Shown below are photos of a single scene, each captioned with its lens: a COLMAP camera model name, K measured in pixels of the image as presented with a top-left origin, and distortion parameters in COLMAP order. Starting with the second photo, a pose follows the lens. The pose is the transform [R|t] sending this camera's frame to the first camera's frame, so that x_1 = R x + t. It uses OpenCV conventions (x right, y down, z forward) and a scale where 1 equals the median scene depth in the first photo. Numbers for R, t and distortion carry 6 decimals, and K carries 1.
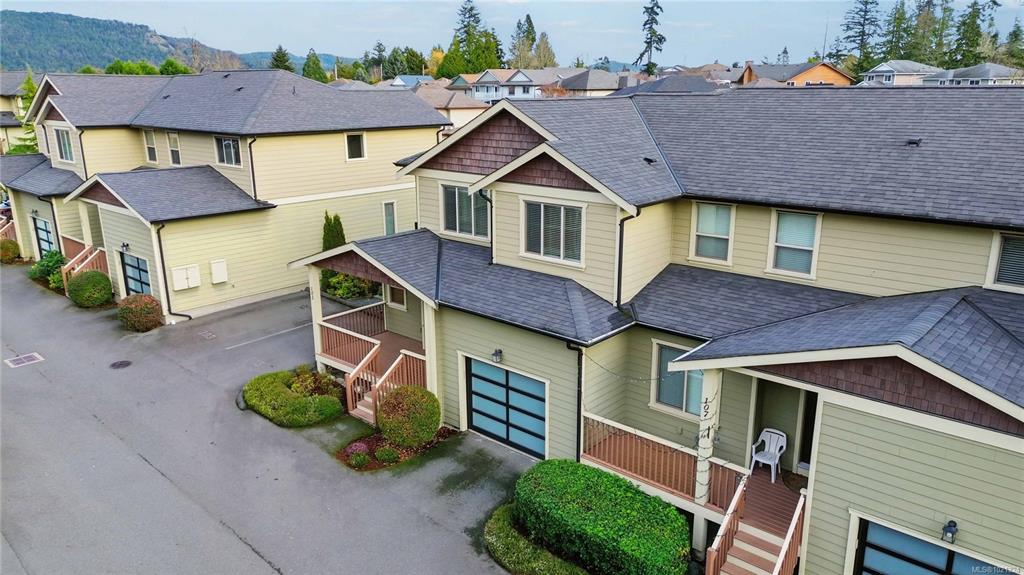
lens RADIAL K [[729.0, 0, 521.3], [0, 729.0, 288.6], [0, 0, 1]] dist [0.035922, -0.016178]
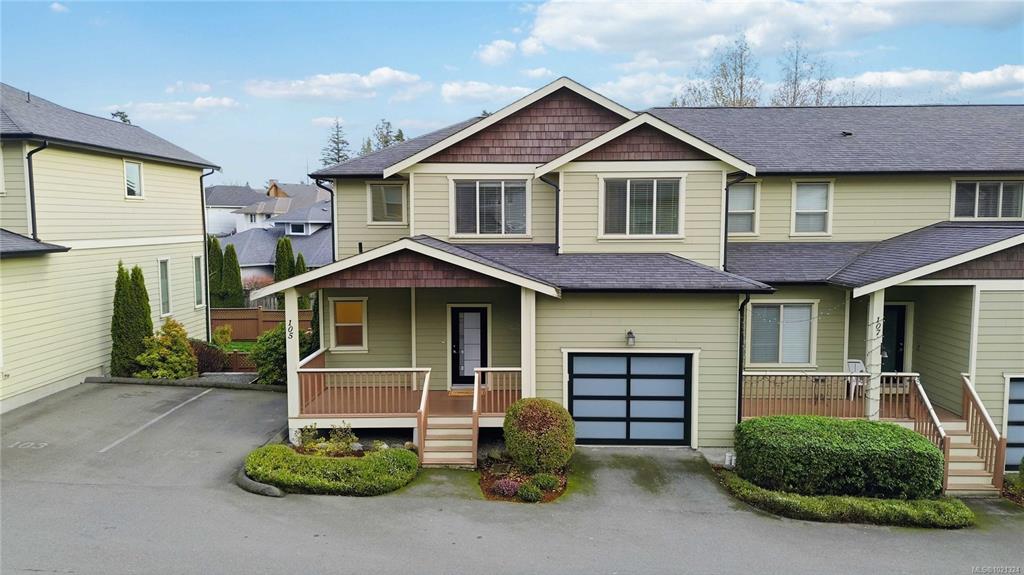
lens RADIAL K [[729.0, 0, 512.6], [0, 729.0, 285.4], [0, 0, 1]] dist [0.035922, -0.016178]
pose [[0.757945, -0.054679, 0.650023, -0.700041], [0.175815, 0.976728, -0.122844, 0.108908], [-0.628179, 0.207393, 0.749919, 0.378850]]
